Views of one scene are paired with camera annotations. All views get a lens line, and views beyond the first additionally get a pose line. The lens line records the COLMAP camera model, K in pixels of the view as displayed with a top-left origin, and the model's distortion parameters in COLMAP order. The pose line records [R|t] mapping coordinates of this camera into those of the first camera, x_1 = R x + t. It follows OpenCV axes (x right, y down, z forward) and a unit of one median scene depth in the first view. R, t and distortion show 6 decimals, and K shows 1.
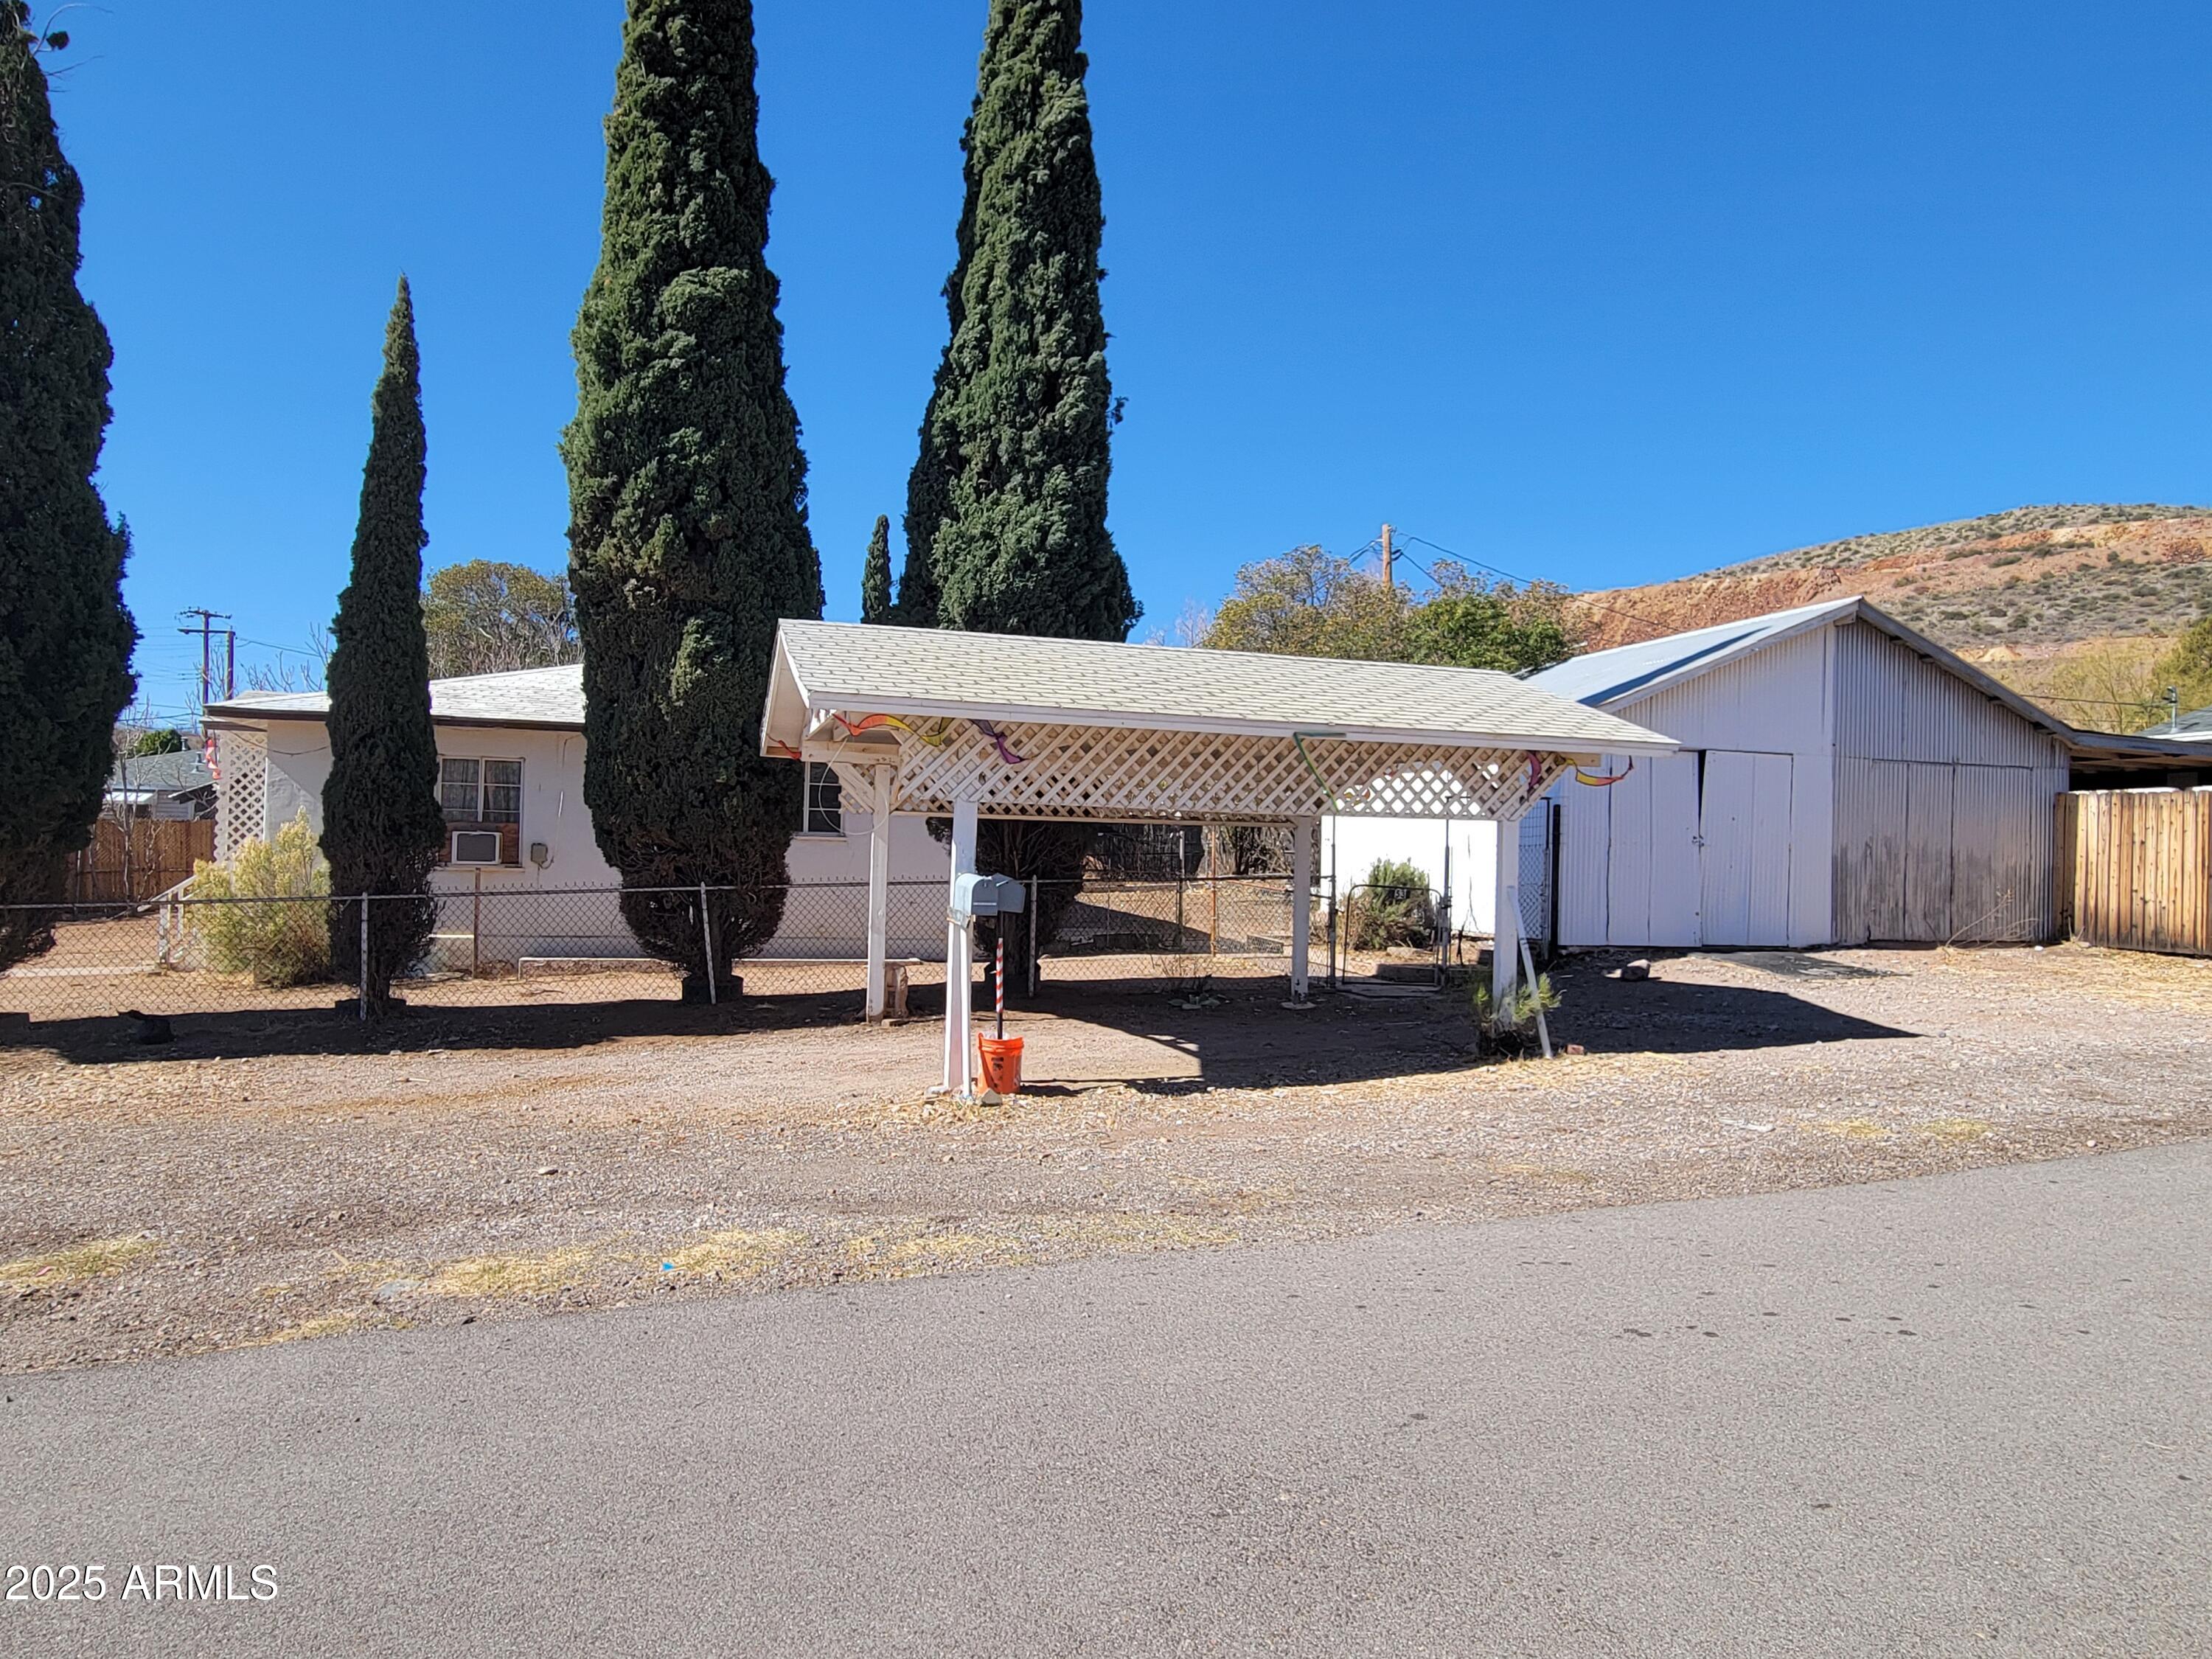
lens RADIAL K [[1429.3, 0, 1106.0], [0, 1429.3, 829.5], [0, 0, 1]] dist [0.001307, -0.000315]
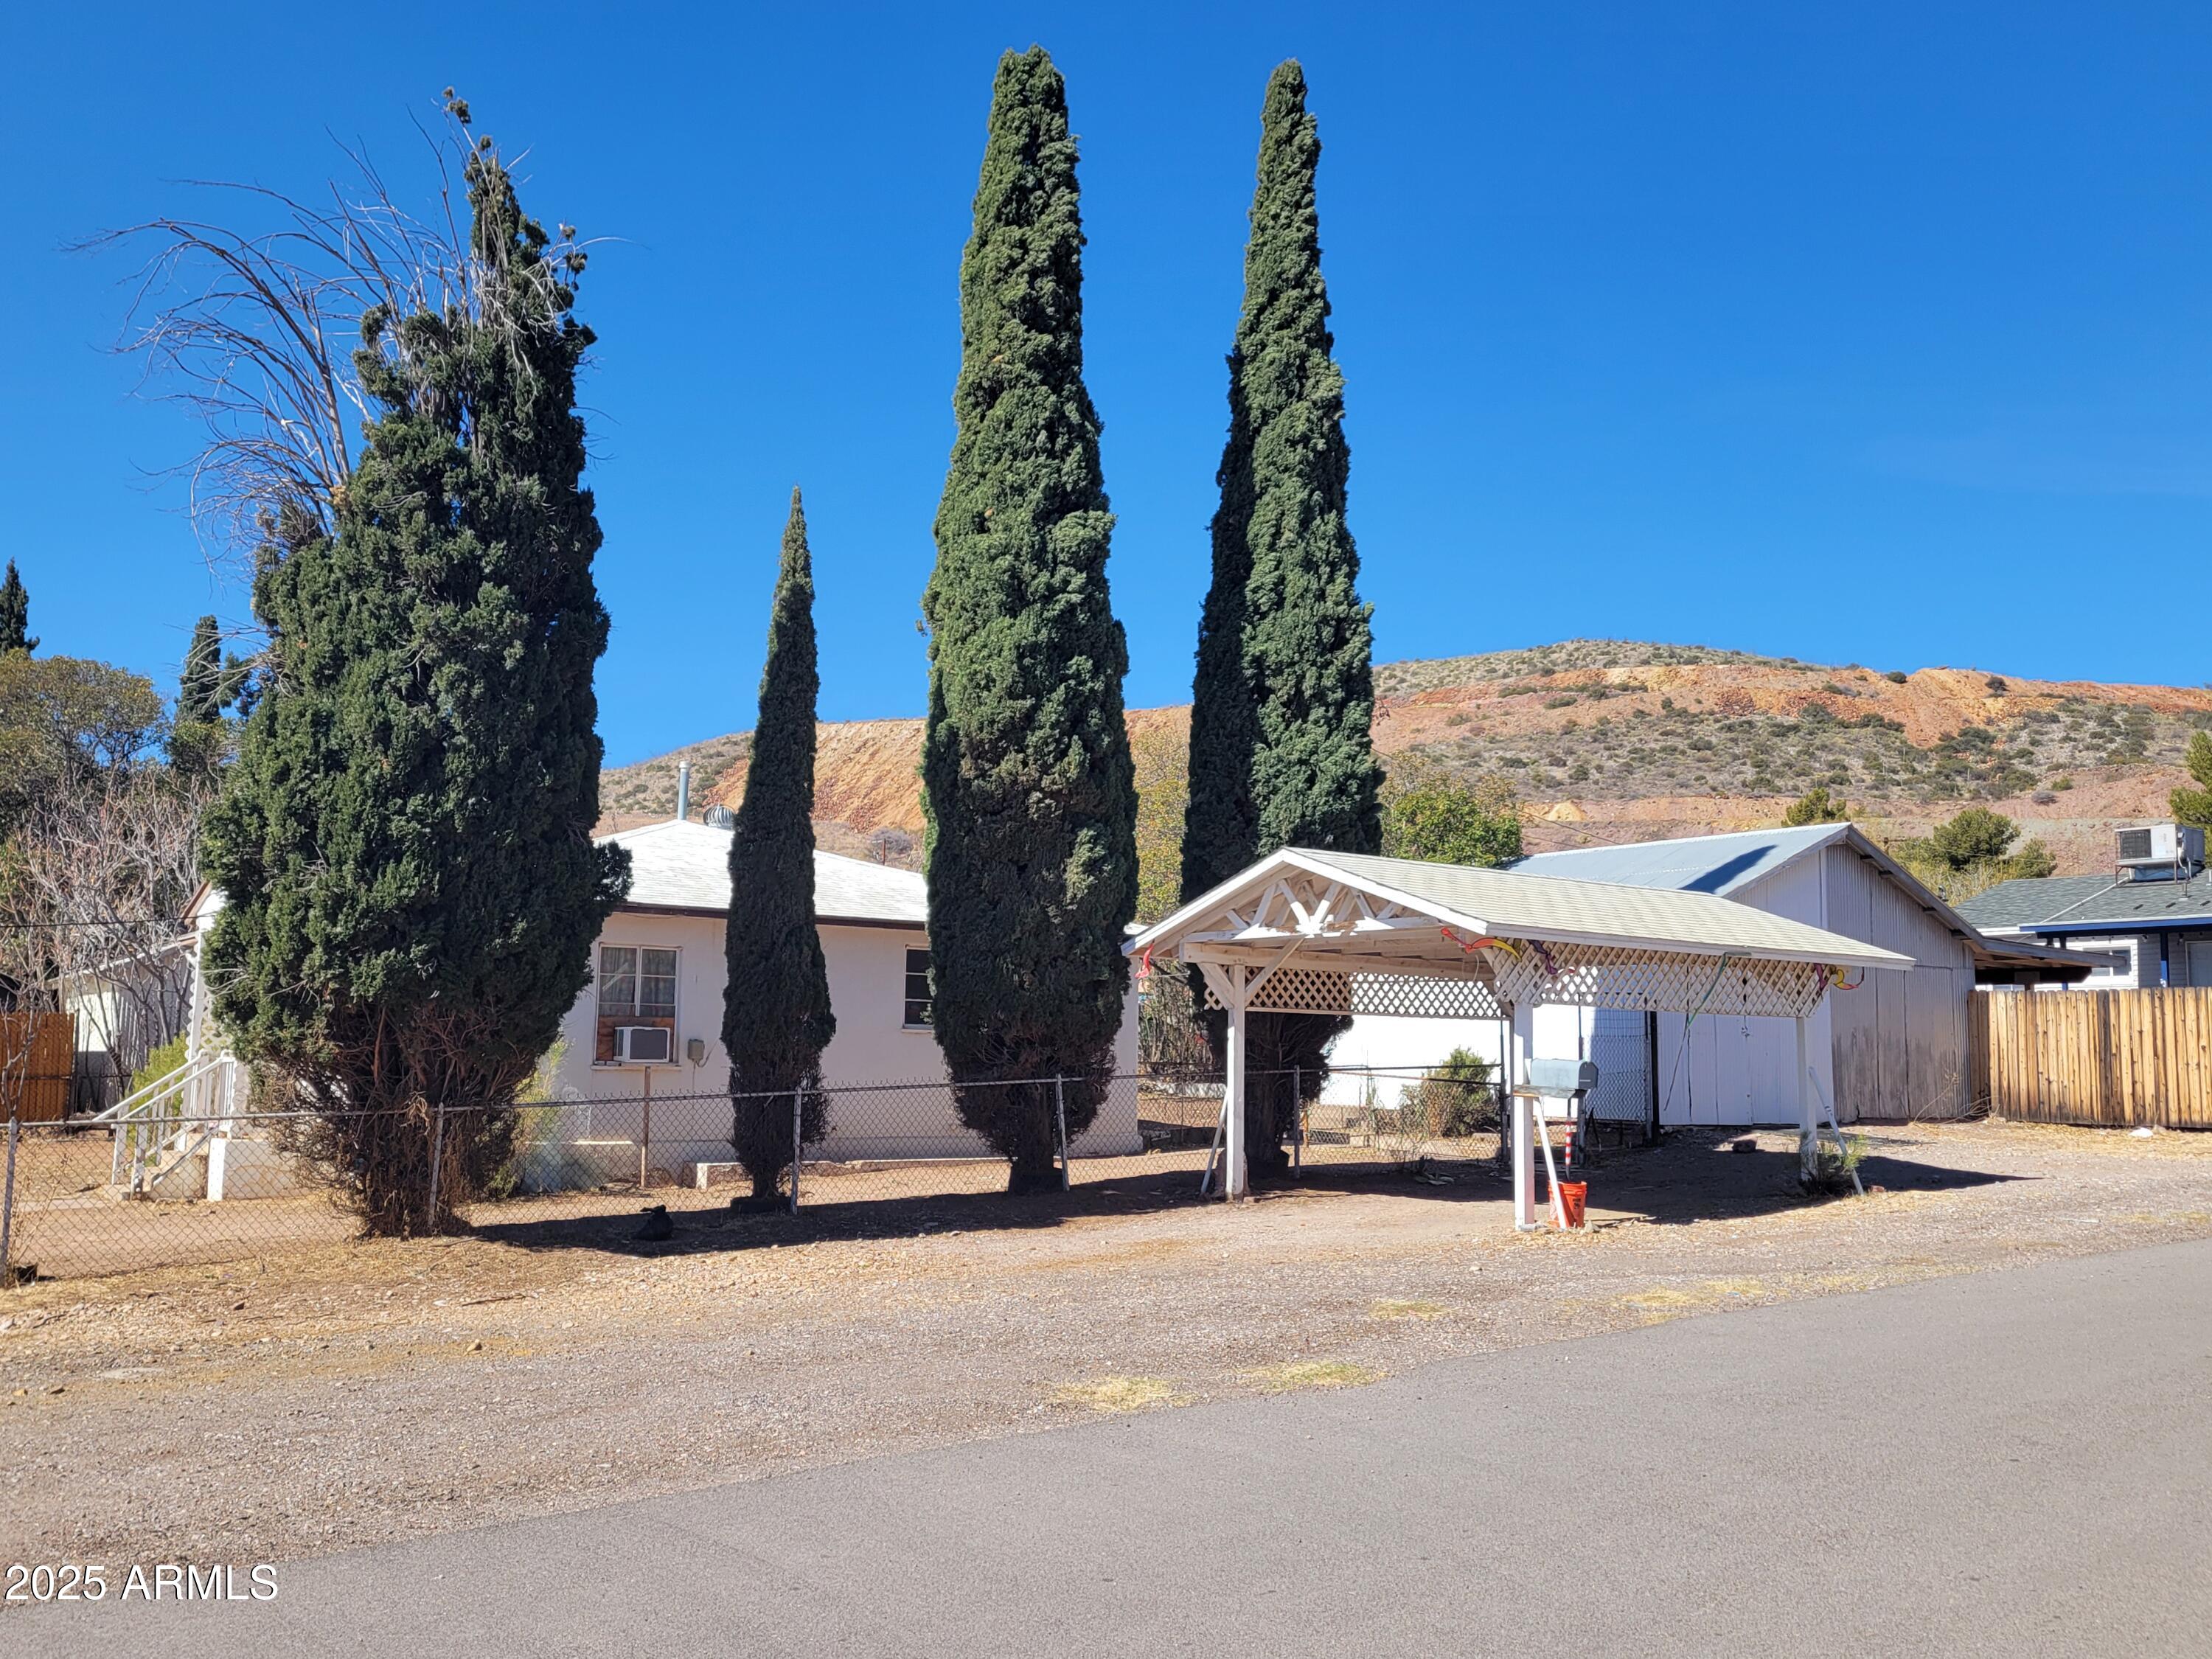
lens RADIAL K [[1989.0, 0, 1138.3], [0, 1989.0, 836.2], [0, 0, 1]] dist [0.054282, 0.012938]
pose [[0.934034, 0.030313, 0.355895, -0.673260], [0.001823, 0.995975, -0.089616, -0.005750], [-0.357179, 0.084353, 0.930219, -0.361187]]
